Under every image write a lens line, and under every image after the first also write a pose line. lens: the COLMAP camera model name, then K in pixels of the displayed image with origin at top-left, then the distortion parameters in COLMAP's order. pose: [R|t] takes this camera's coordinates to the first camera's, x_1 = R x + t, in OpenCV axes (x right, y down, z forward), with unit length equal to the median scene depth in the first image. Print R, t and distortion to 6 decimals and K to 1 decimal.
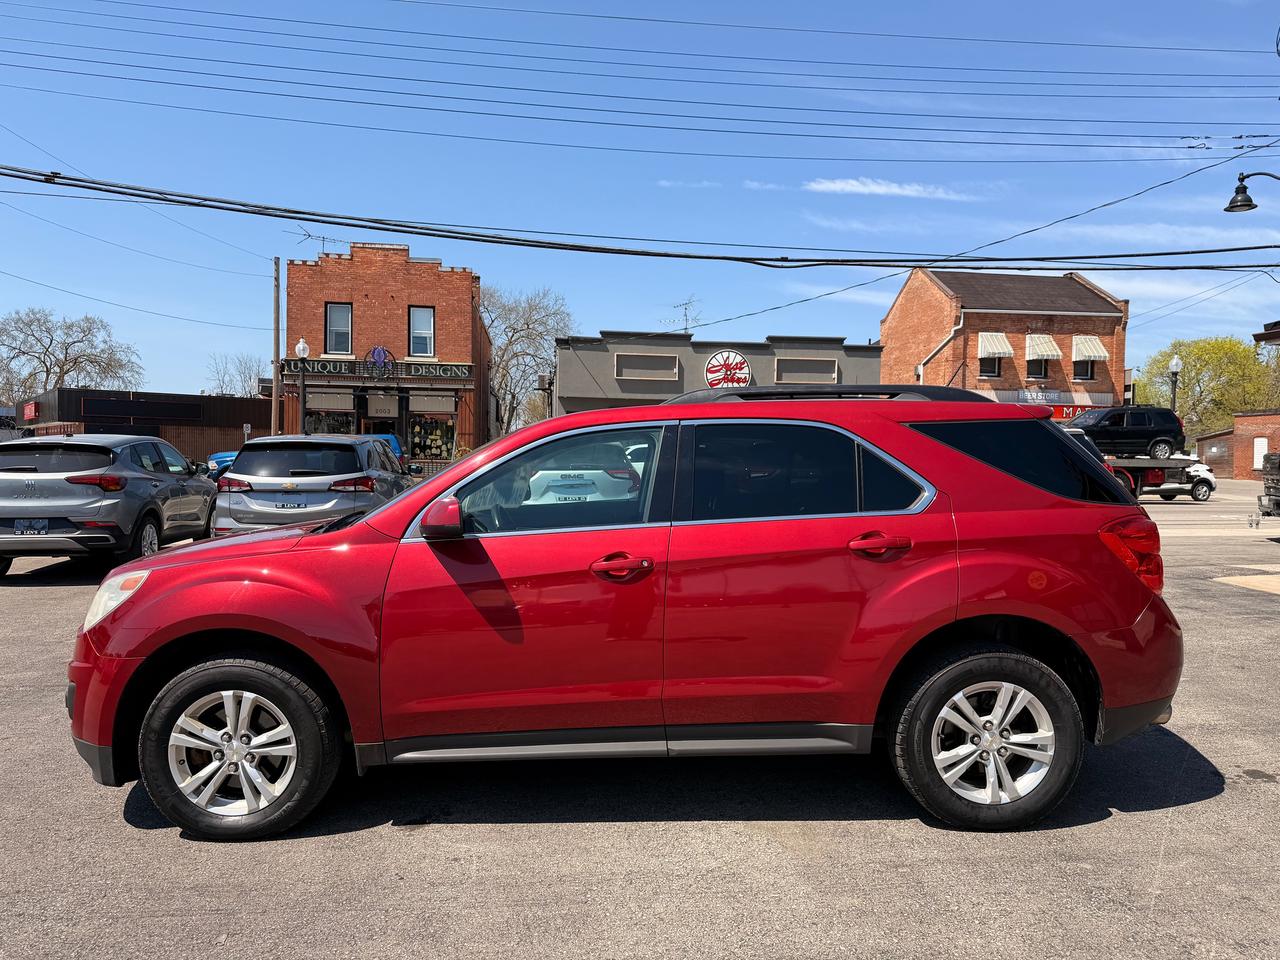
lens RADIAL K [[898.1, 0, 656.8], [0, 898.1, 479.7], [0, 0, 1]] dist [0.082410, -0.133796]
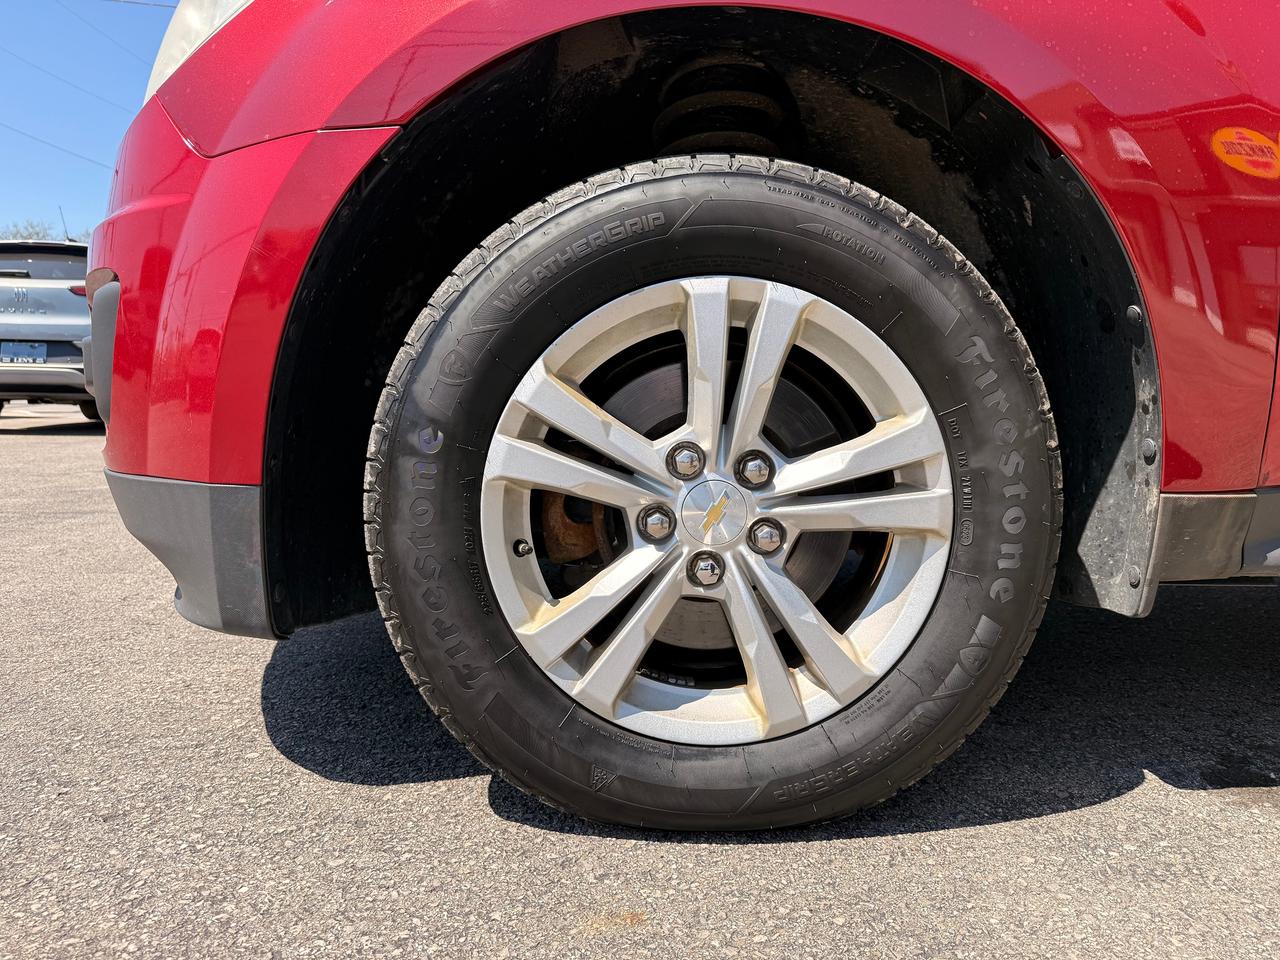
lens RADIAL K [[898.1, 0, 656.8], [0, 898.1, 479.7], [0, 0, 1]] dist [0.082410, -0.133796]
pose [[0.999737, 0.022912, -0.001191, -0.069228], [-0.022744, 0.996557, 0.079735, 0.038479], [0.003013, -0.079687, 0.996815, 0.105226]]
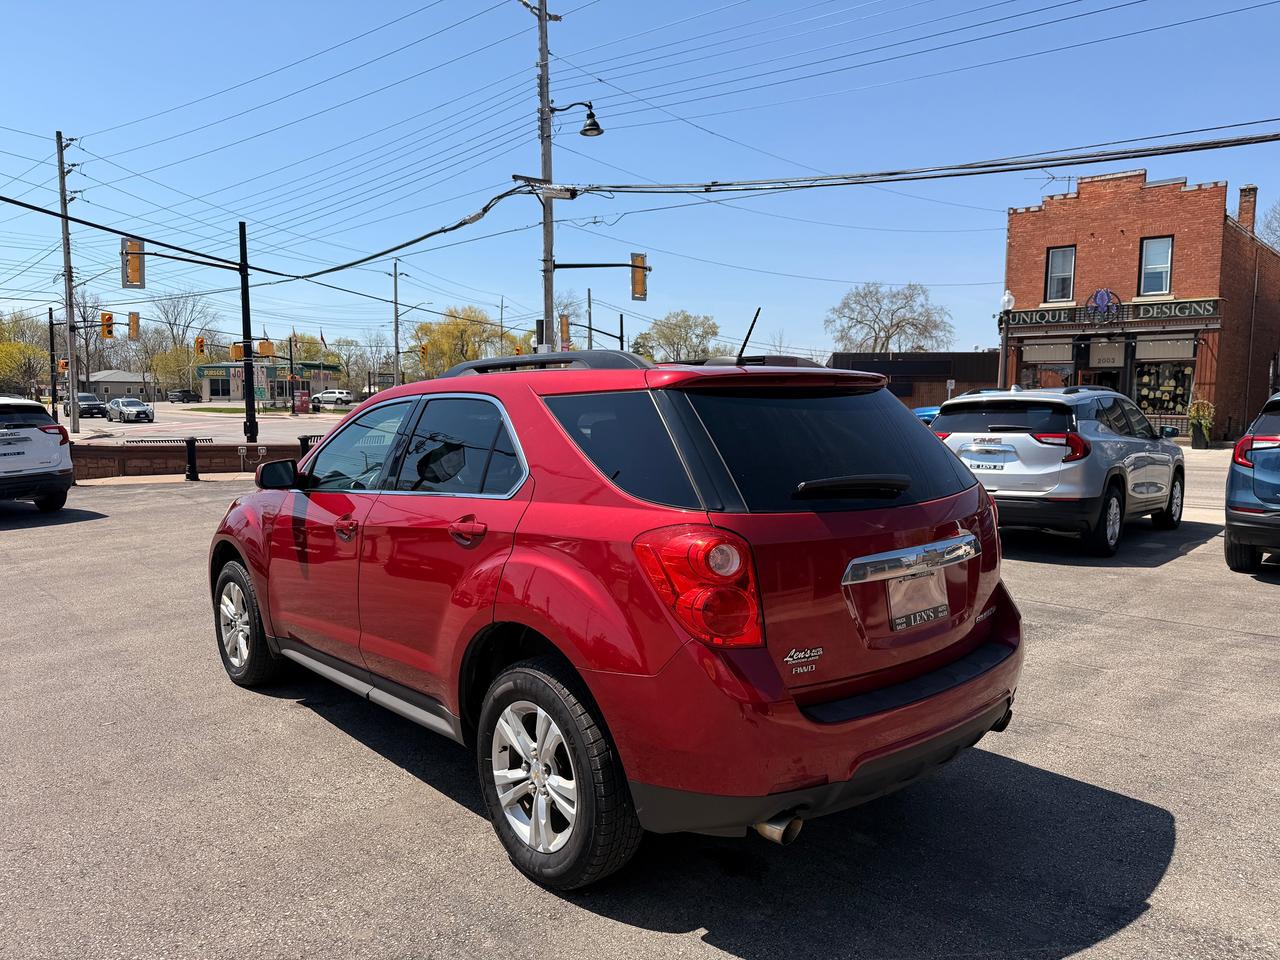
lens RADIAL K [[934.5, 0, 696.8], [0, 934.5, 465.7], [0, 0, 1]] dist [0.079629, -0.139177]
pose [[0.639029, 0.046442, -0.767779, 0.169883], [-0.018489, 0.998815, 0.045028, -0.006090], [0.768960, -0.014579, 0.639130, 0.084633]]
